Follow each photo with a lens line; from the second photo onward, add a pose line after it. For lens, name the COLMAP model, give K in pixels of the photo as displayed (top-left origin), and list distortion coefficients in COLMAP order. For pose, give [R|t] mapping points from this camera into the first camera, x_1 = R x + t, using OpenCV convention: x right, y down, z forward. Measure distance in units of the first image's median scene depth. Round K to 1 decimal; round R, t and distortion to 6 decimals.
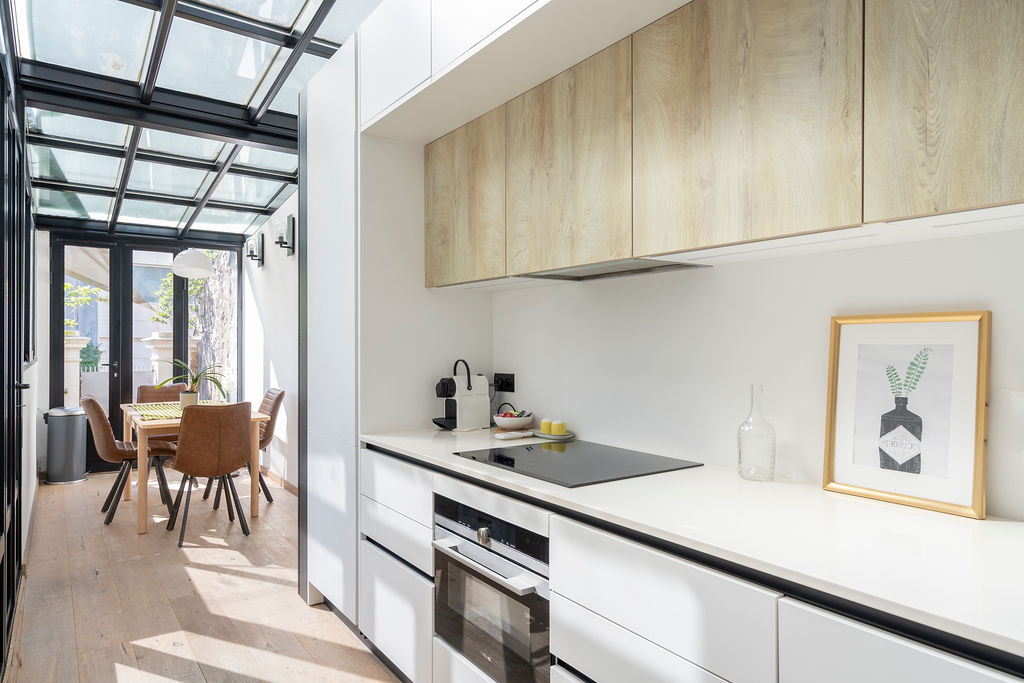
lens RADIAL K [[632.2, 0, 512.0], [0, 632.2, 341.5], [0, 0, 1]] dist [0.001670, 0.000363]
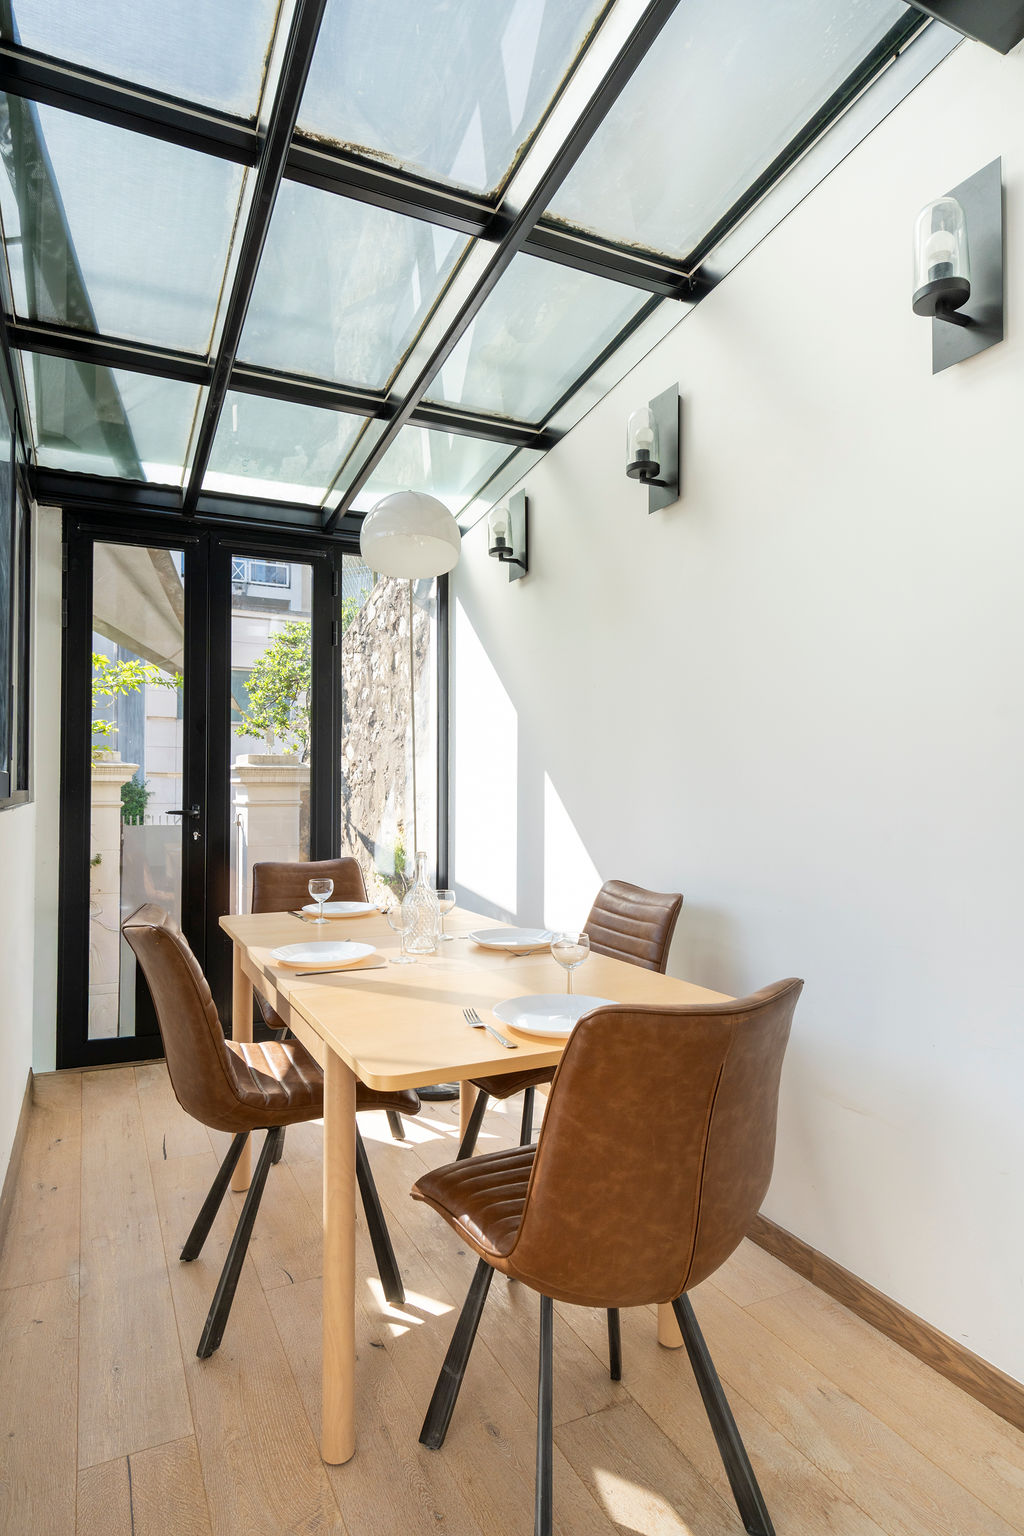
lens RADIAL K [[857.5, 0, 512.0], [0, 857.5, 768.0], [0, 0, 1]] dist [0.004977, 0.000943]
pose [[0.985559, -0.004018, -0.169284, -0.309053], [0.001162, 0.999855, -0.016963, 0.016053], [0.169328, 0.016522, 0.985421, 0.448638]]
